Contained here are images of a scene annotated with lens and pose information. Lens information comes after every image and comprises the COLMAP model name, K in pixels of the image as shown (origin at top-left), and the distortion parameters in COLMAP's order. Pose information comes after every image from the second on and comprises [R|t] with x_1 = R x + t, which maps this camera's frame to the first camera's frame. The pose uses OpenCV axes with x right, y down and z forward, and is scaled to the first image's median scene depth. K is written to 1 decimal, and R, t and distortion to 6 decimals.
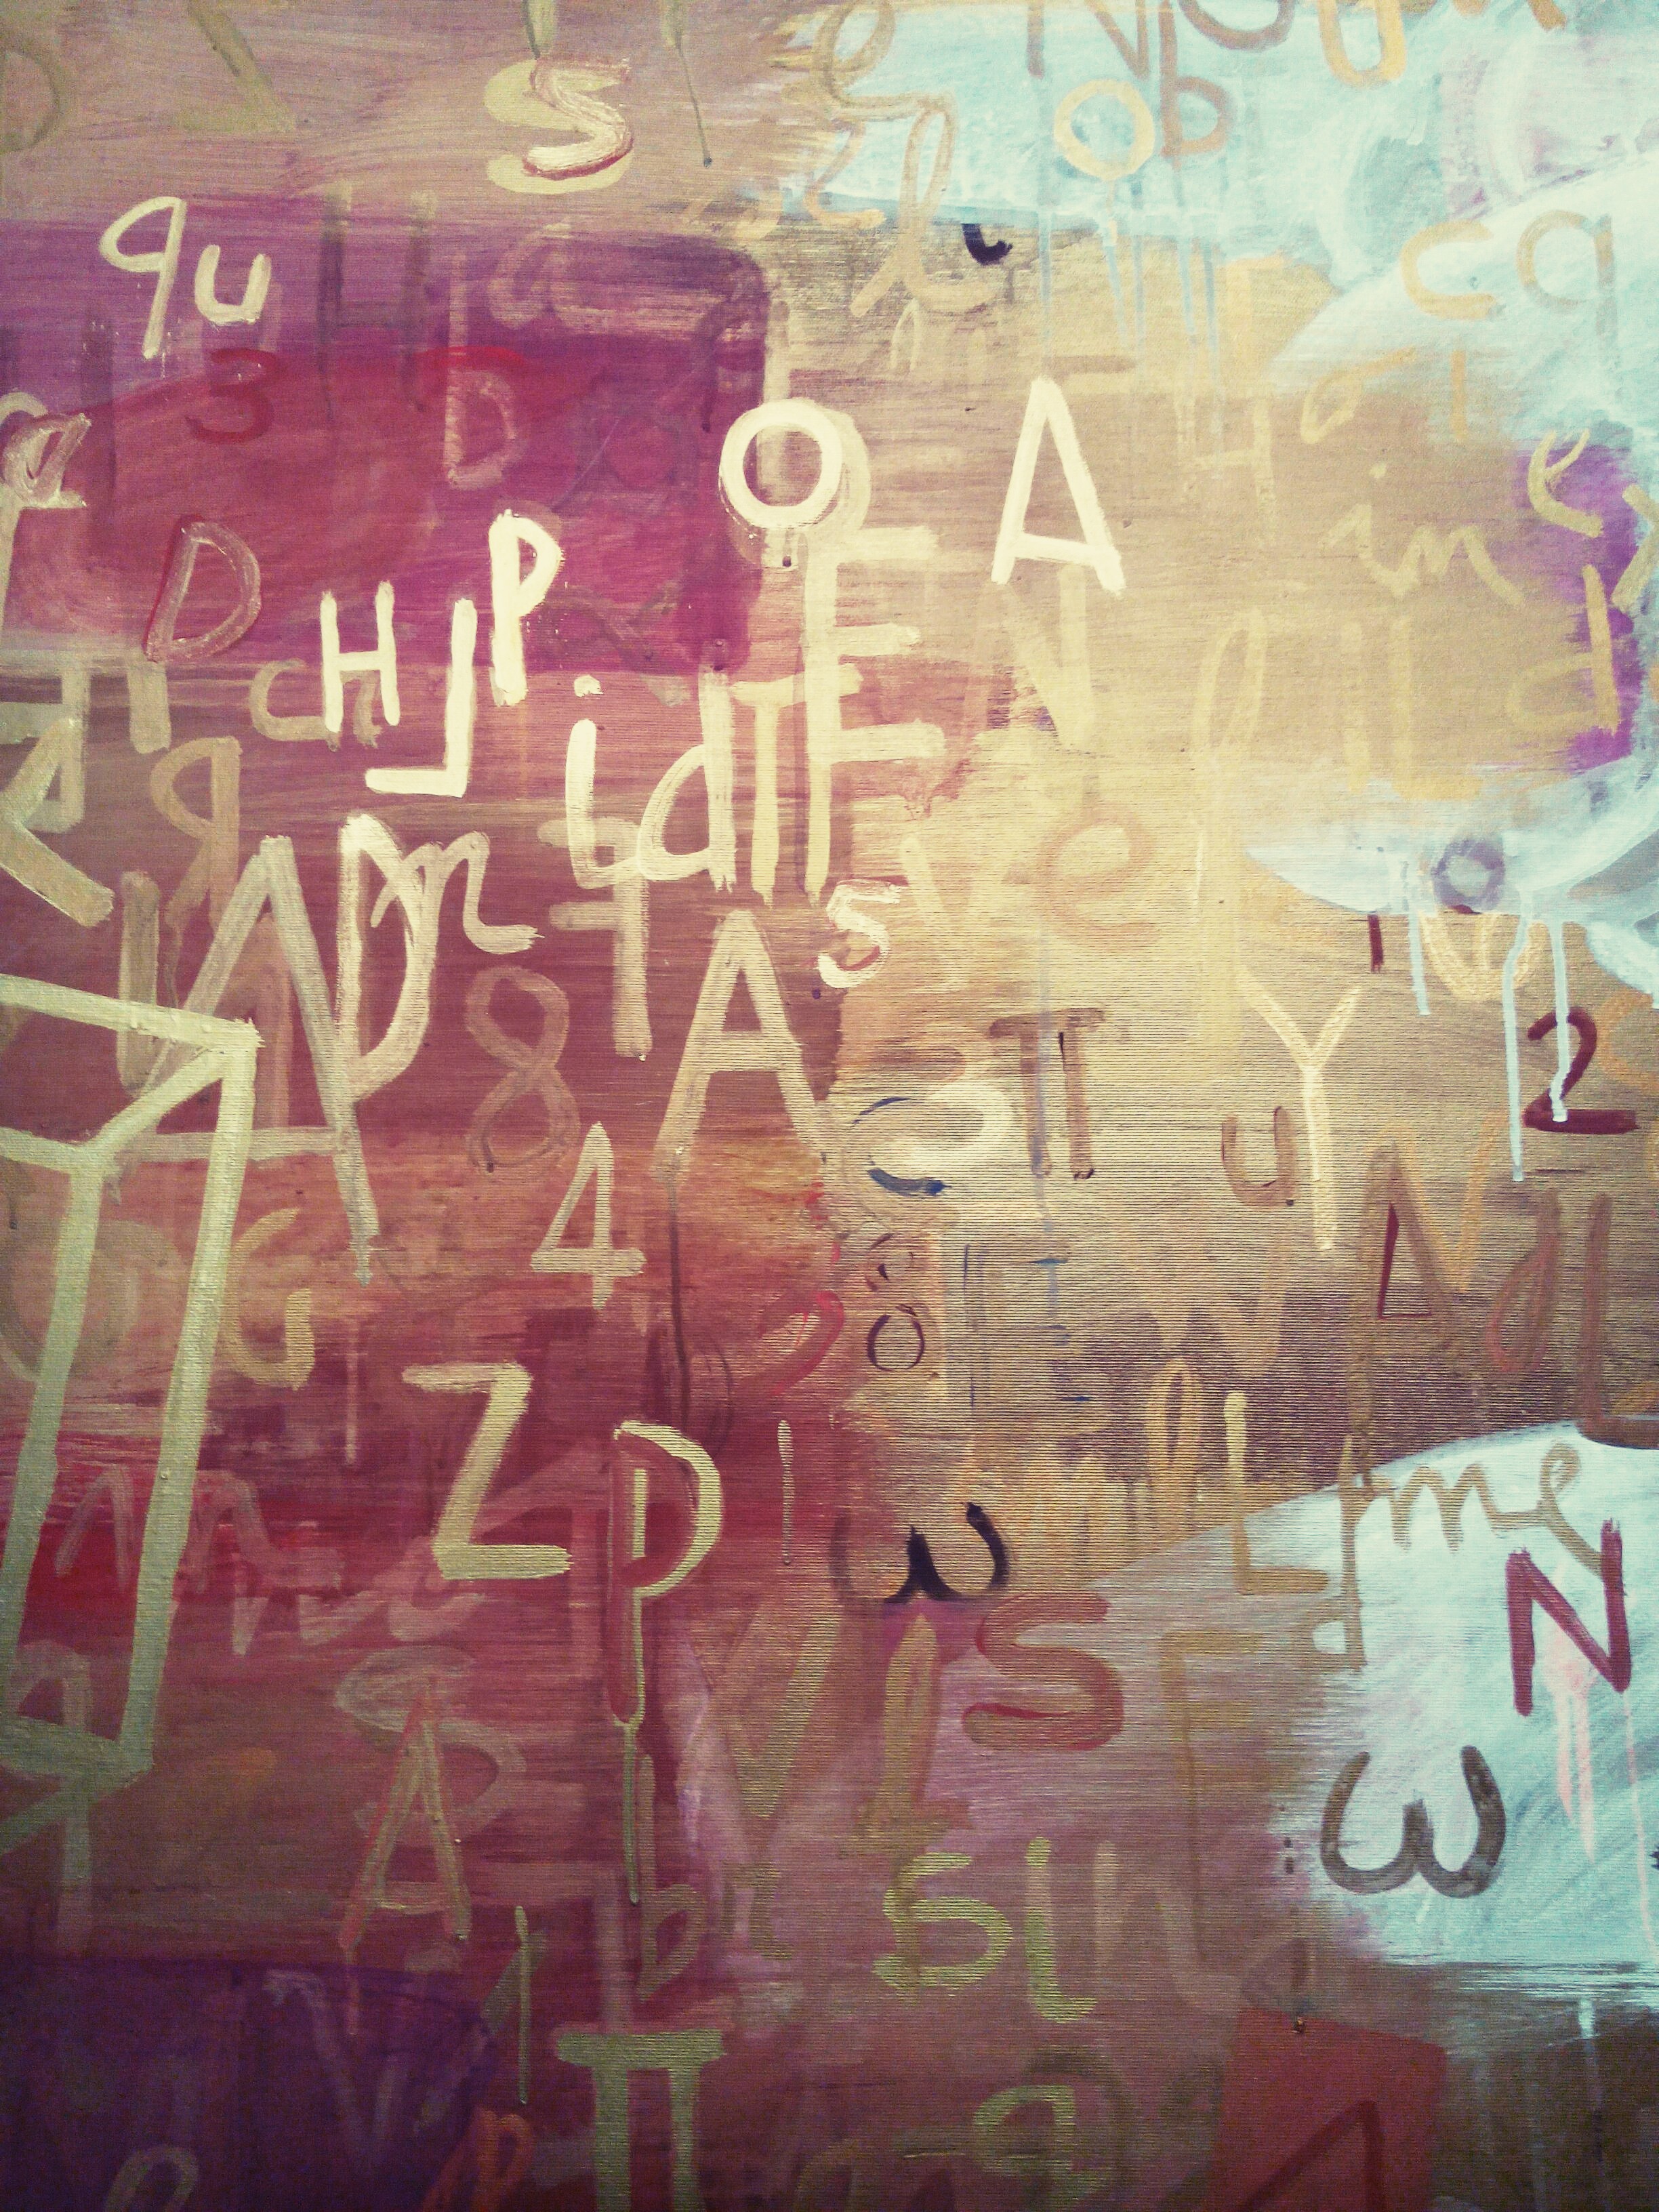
lens RADIAL K [[1814.2, 0, 860.3], [0, 1814.2, 1101.7], [0, 0, 1]] dist [0.085592, -0.124210]
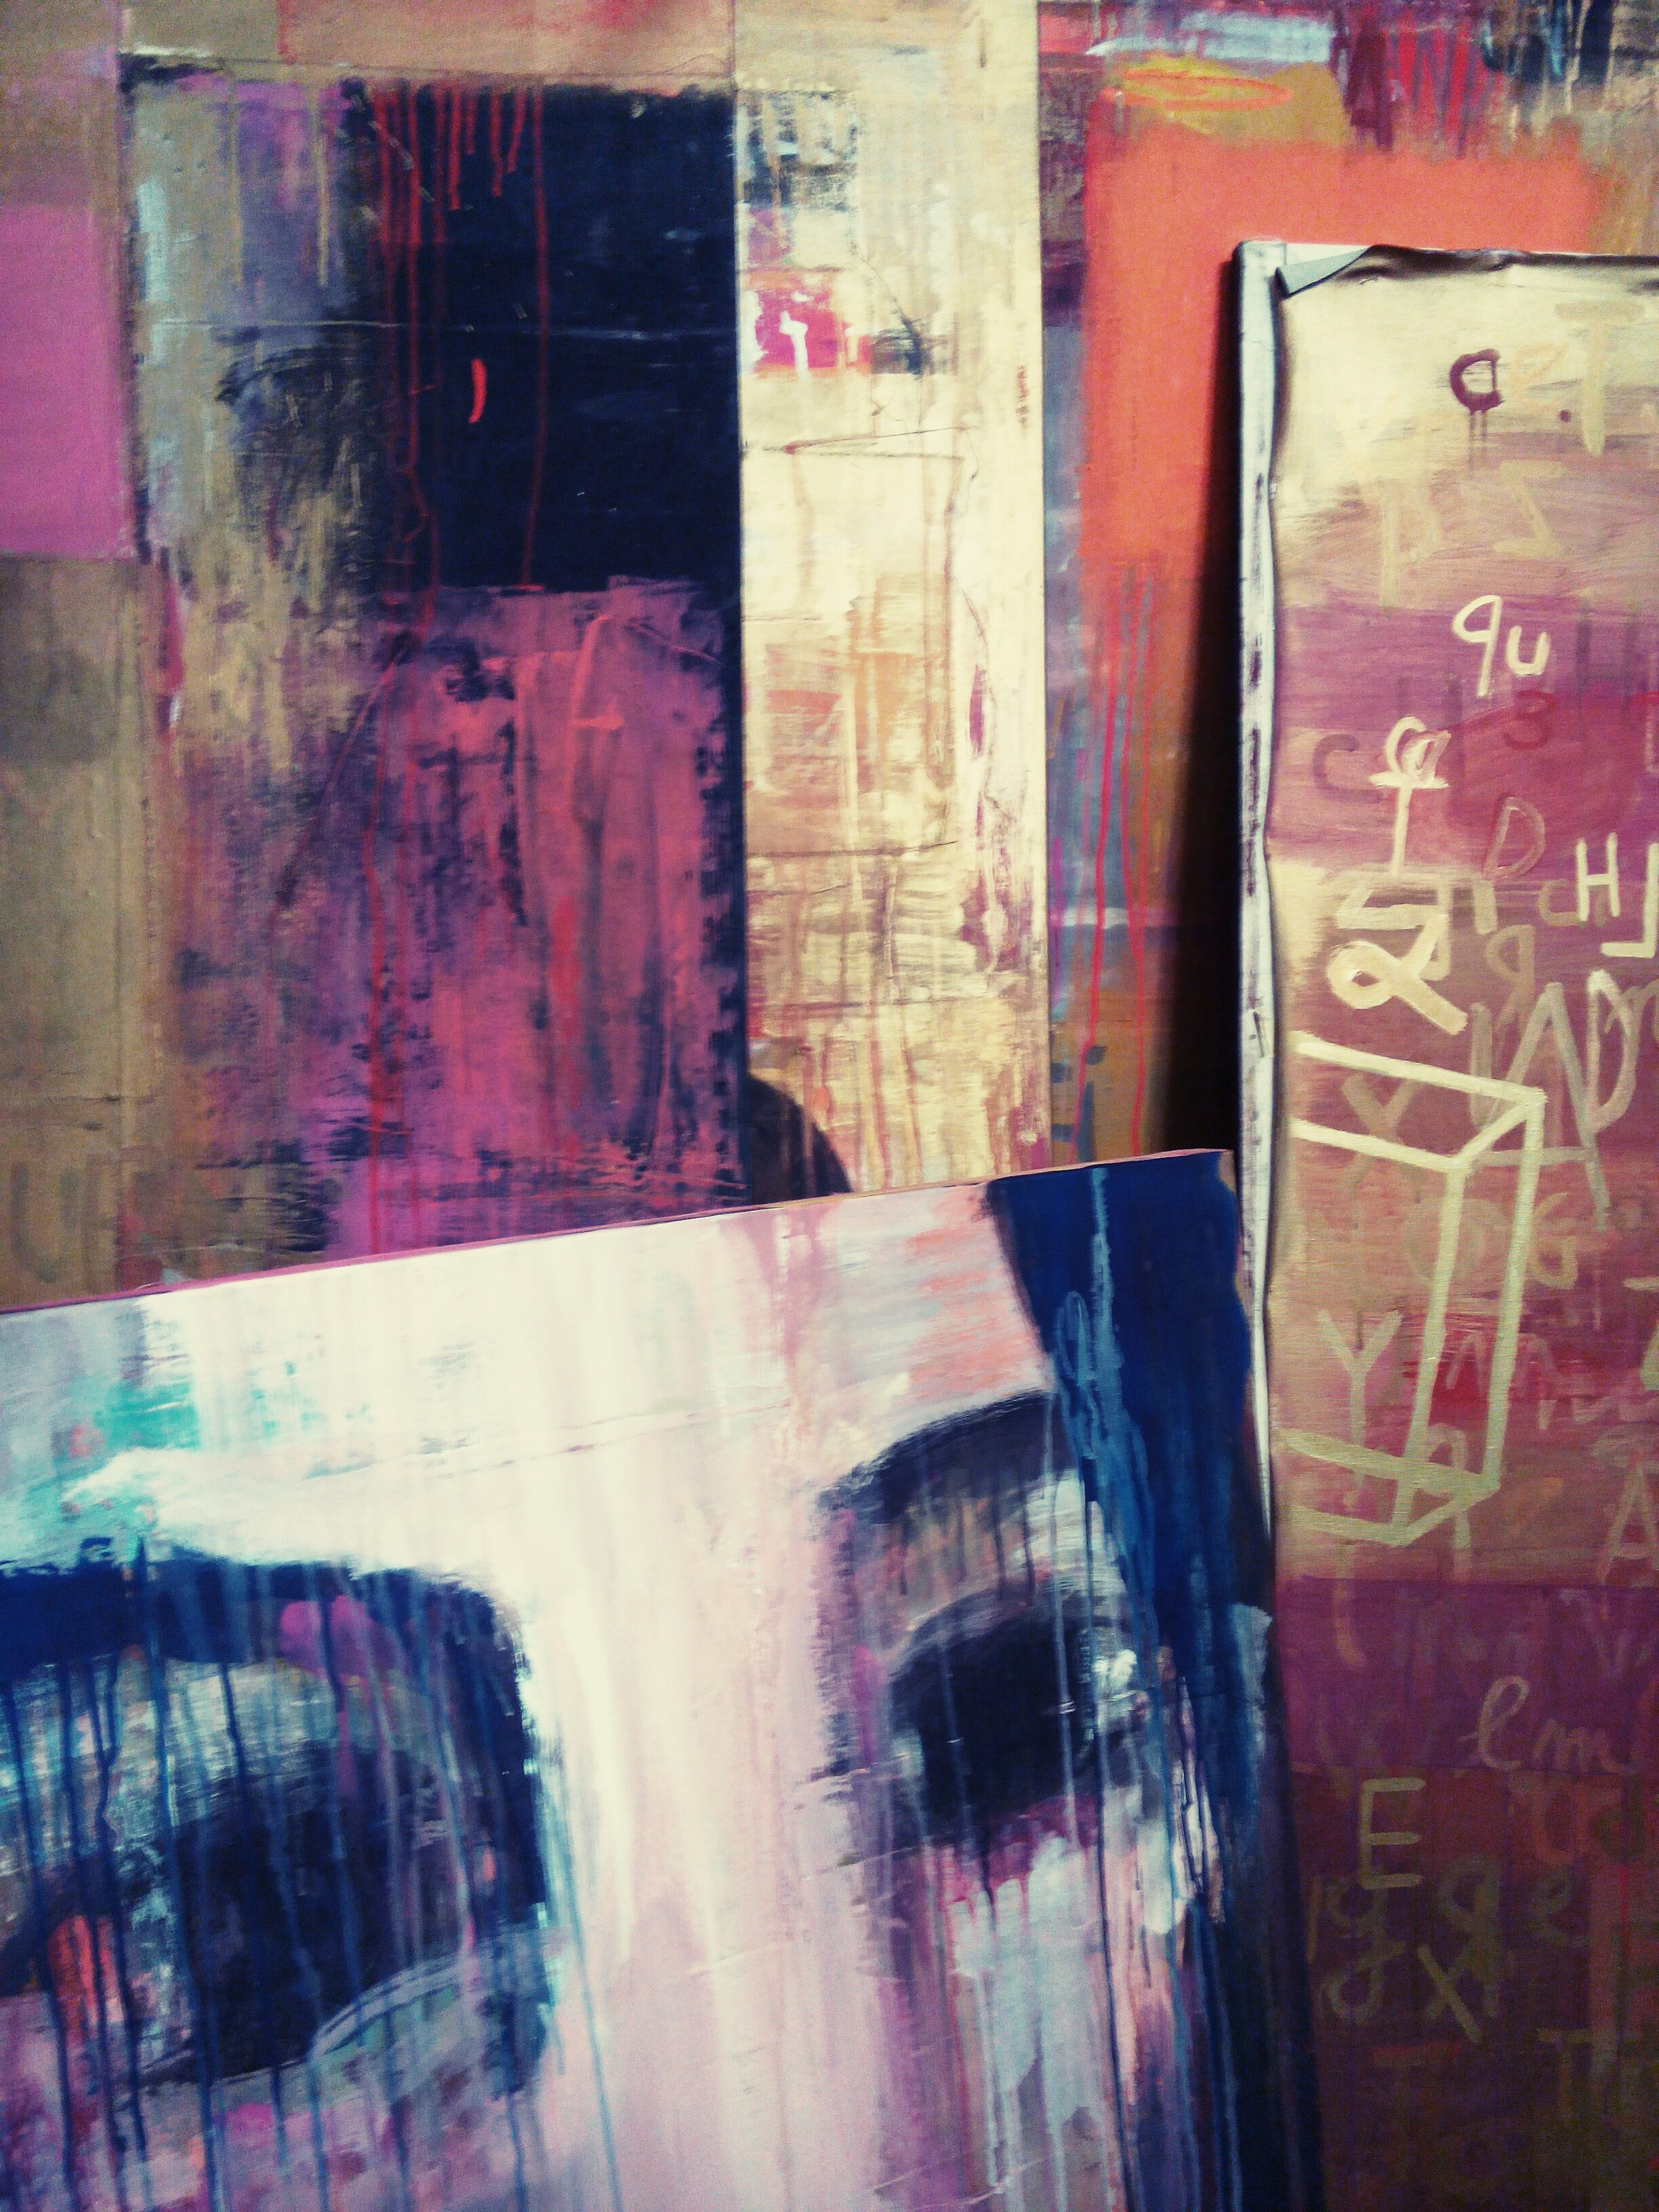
lens RADIAL K [[1845.4, 0, 823.9], [0, 1845.4, 1100.1], [0, 0, 1]] dist [0.094816, -0.157082]
pose [[0.995498, -0.000366, 0.094779, -1.200481], [-0.013048, 0.989943, 0.140862, -0.278795], [-0.093877, -0.141464, 0.985482, -0.730599]]
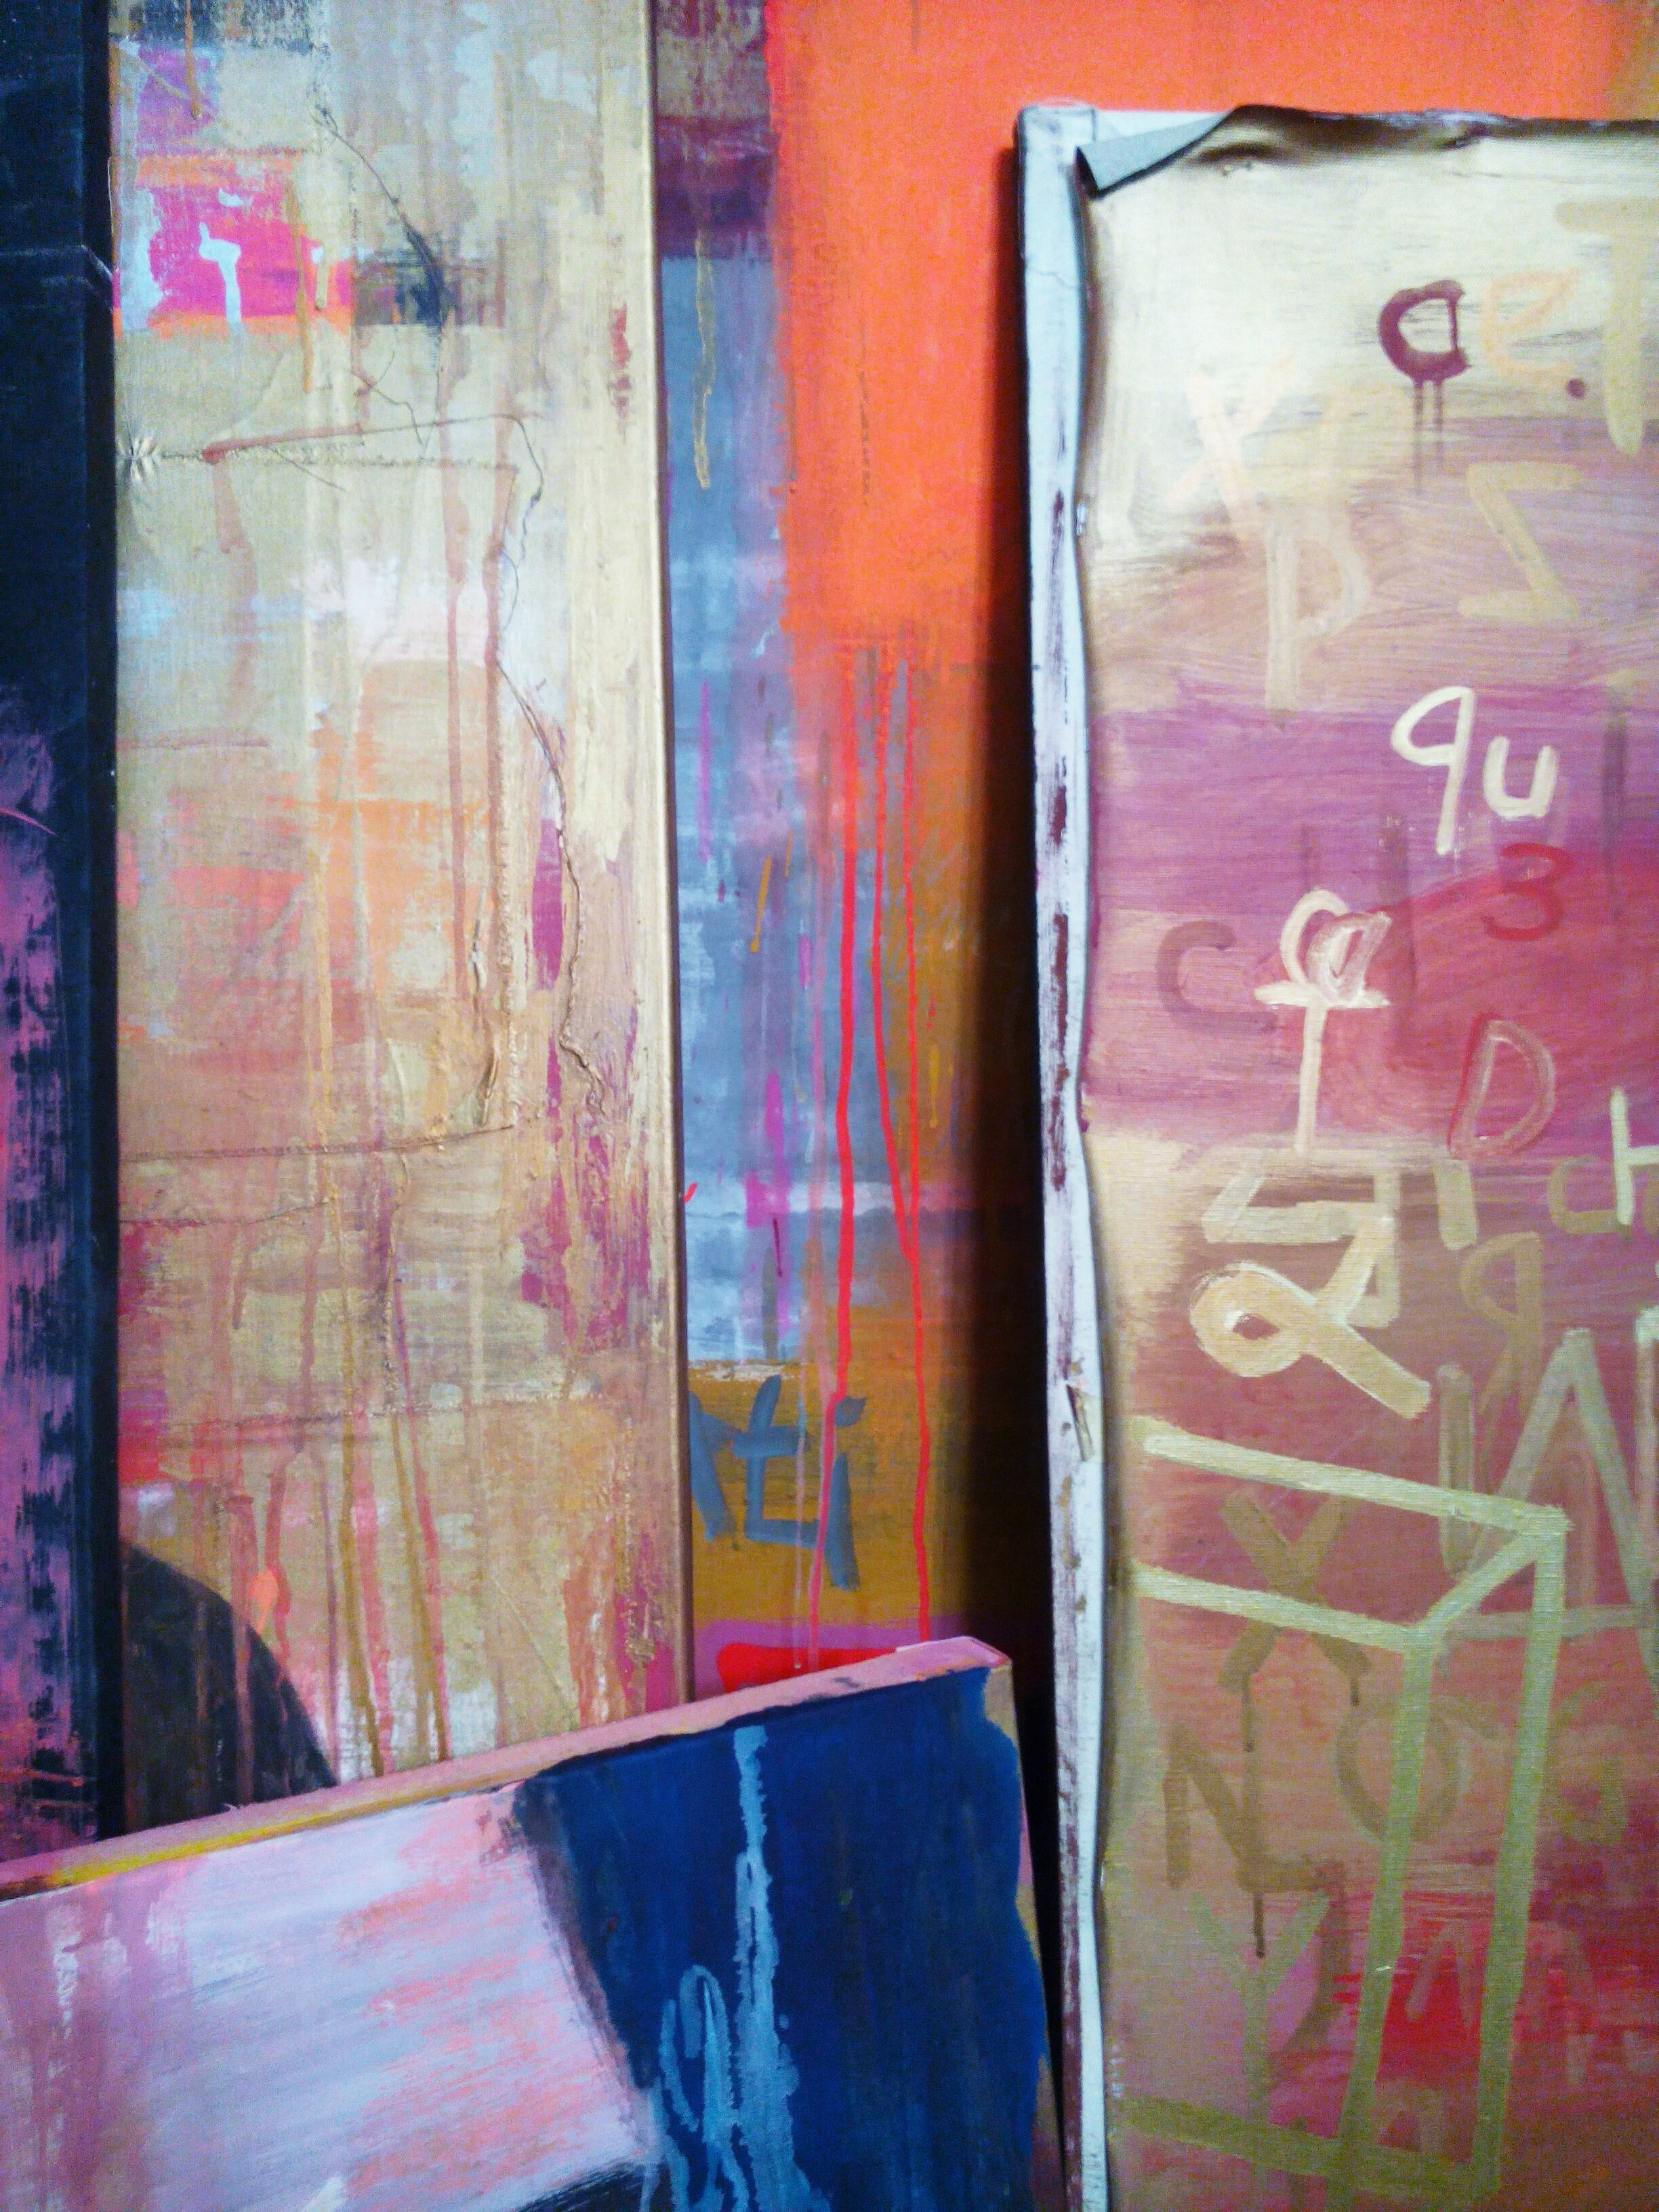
lens RADIAL K [[1814.2, 0, 816.8], [0, 1814.2, 1092.8], [0, 0, 1]] dist [0.085592, -0.124210]
pose [[0.998304, -0.004028, 0.058070, -0.822519], [-0.002311, 0.994074, 0.108679, -0.395698], [-0.058163, -0.108629, 0.992379, -0.006392]]
